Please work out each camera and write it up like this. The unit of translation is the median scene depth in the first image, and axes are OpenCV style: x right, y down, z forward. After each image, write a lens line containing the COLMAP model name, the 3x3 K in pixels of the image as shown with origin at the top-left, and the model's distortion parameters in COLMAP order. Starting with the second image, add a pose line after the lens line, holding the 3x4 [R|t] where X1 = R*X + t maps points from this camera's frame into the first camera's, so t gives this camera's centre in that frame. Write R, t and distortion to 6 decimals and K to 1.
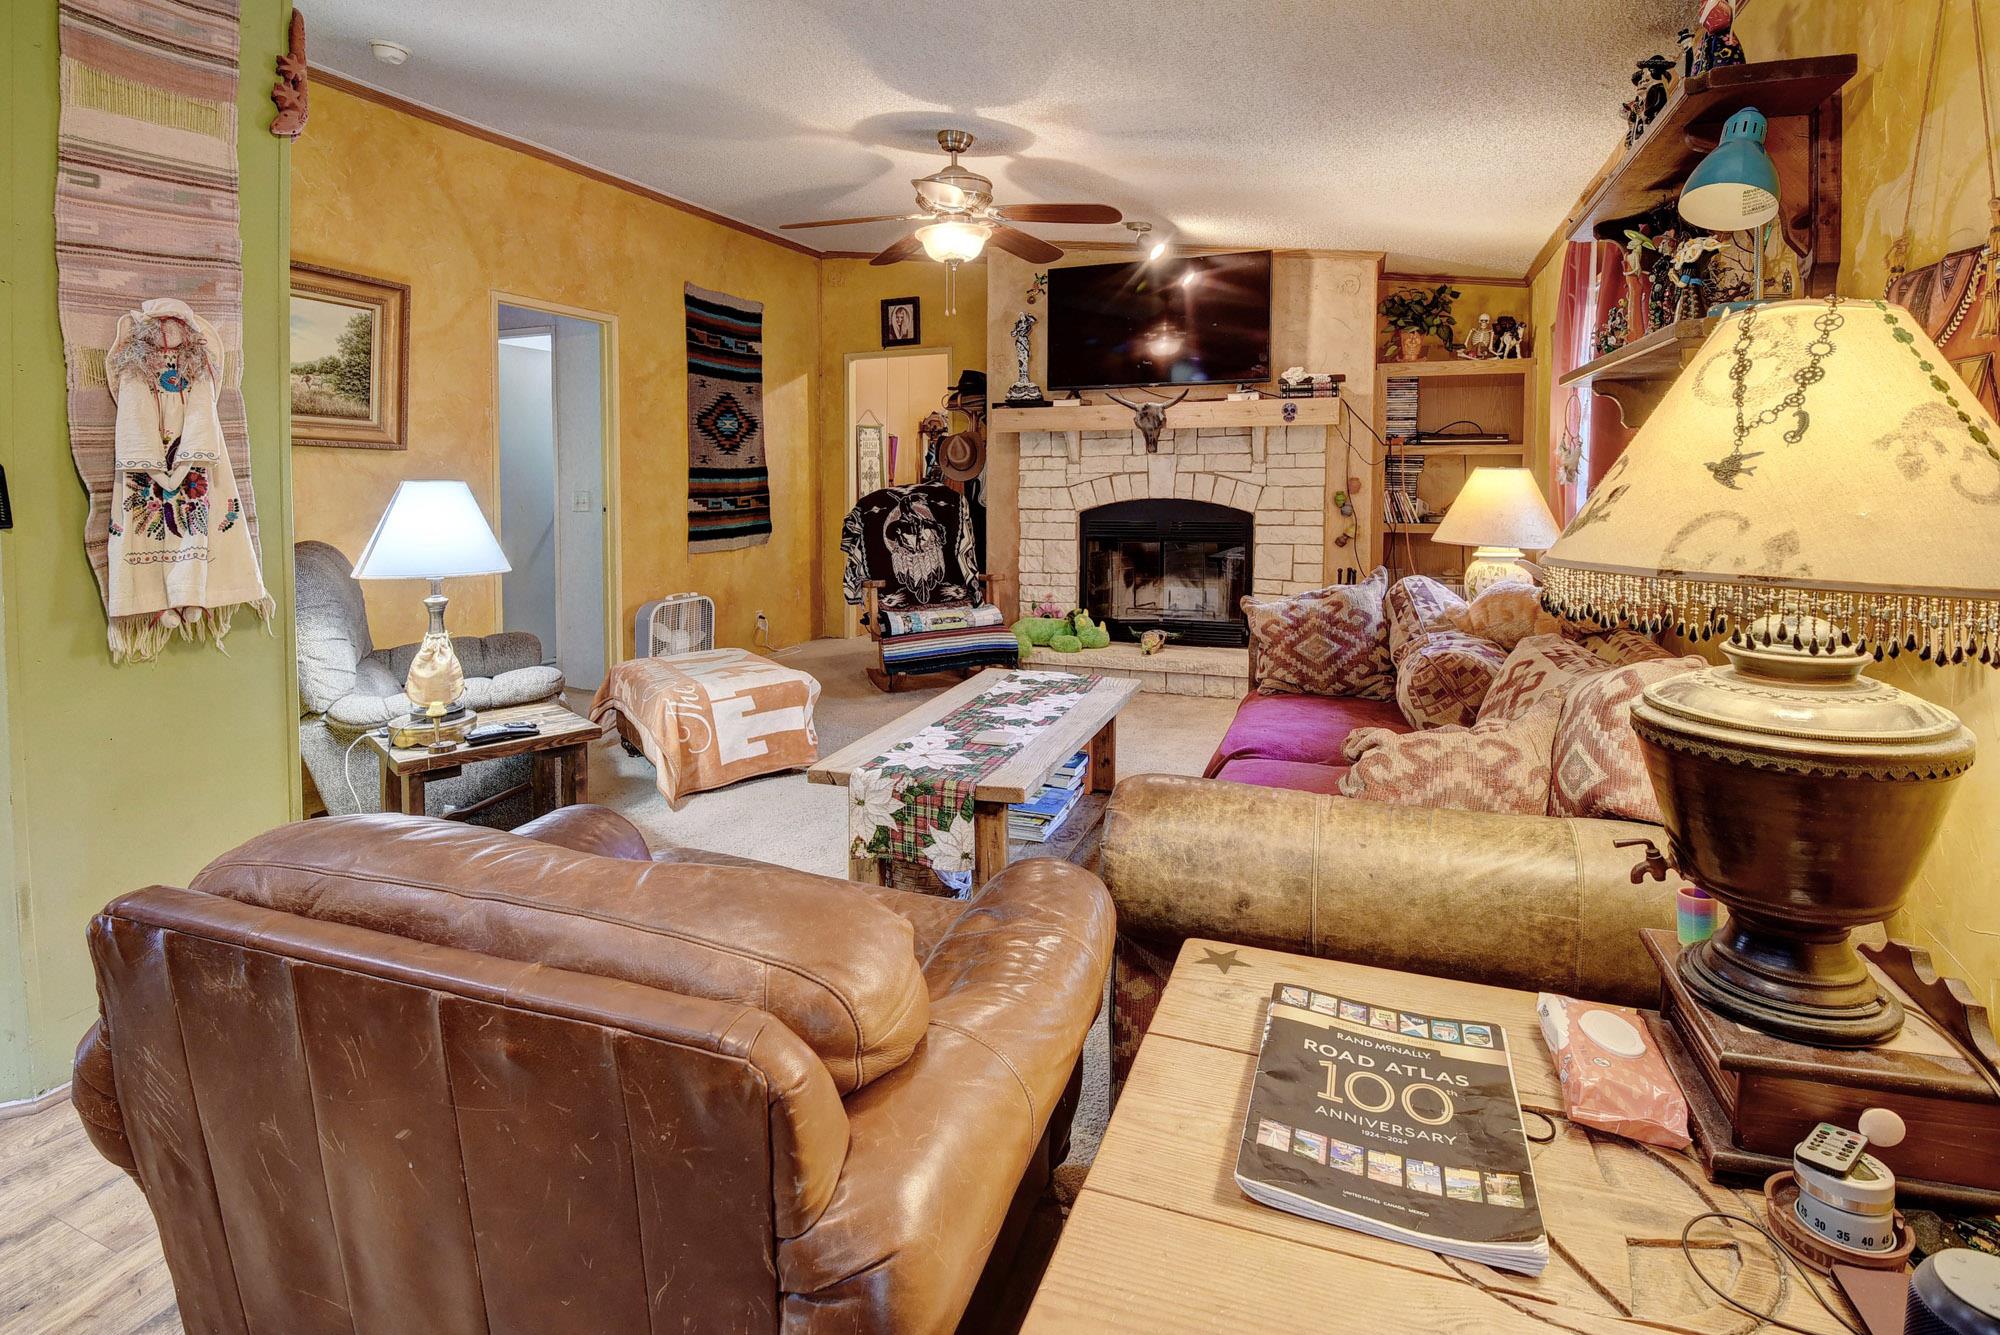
lens RADIAL K [[977.5, 0, 996.9], [0, 977.5, 536.6], [0, 0, 1]] dist [-0.009695, -0.020833]
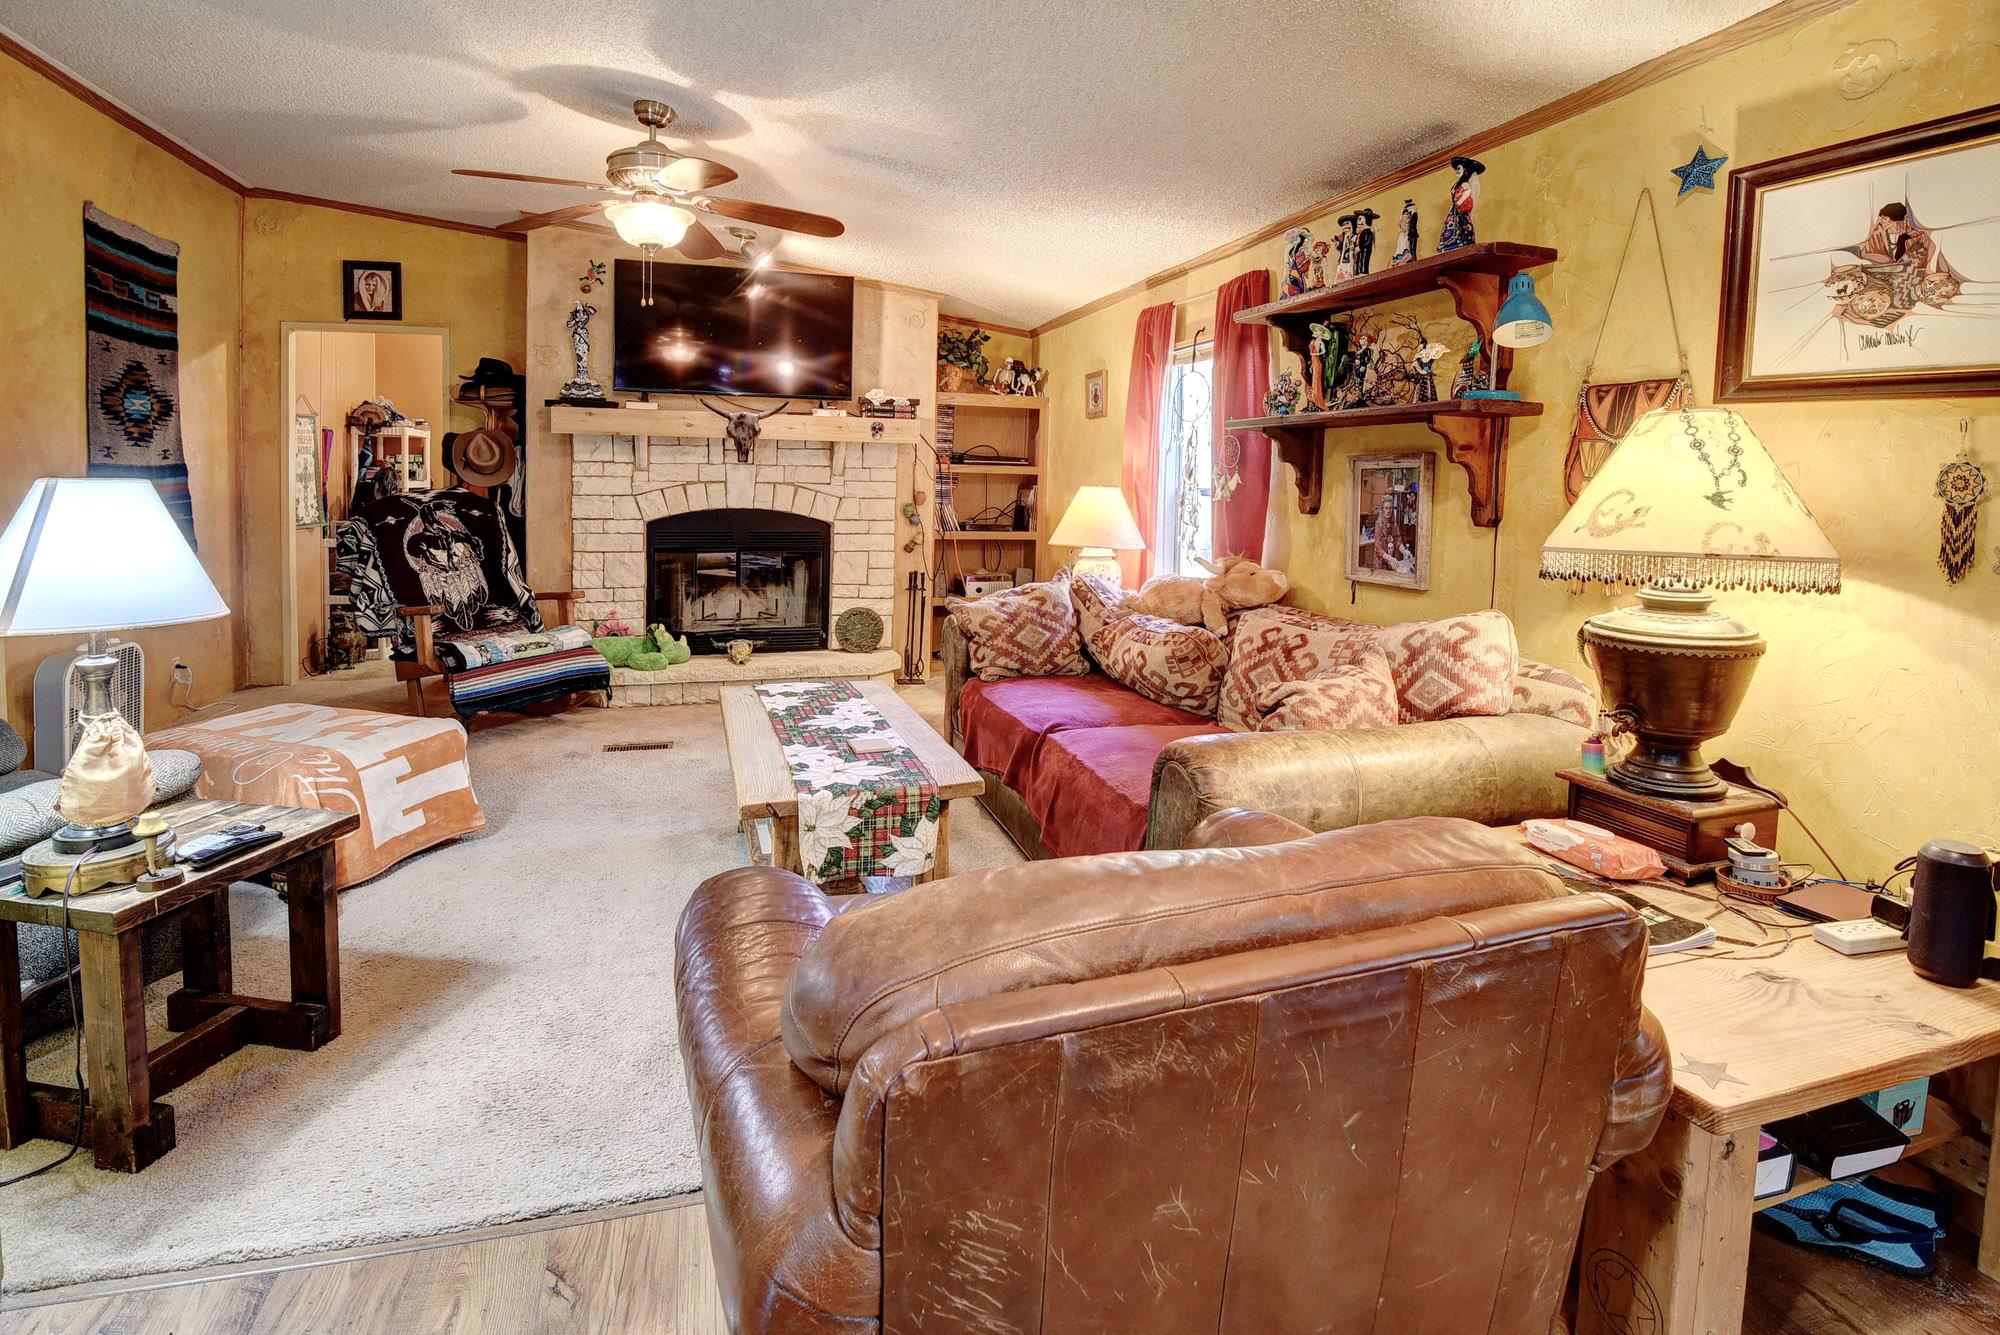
lens RADIAL K [[955.0, 0, 1000.1], [0, 955.0, 568.4], [0, 0, 1]] dist [0.000262, -0.032991]
pose [[0.786039, -0.033584, 0.617263, -0.244552], [0.018492, 0.999354, 0.030825, -0.002877], [-0.617900, -0.012816, 0.786152, 0.068211]]
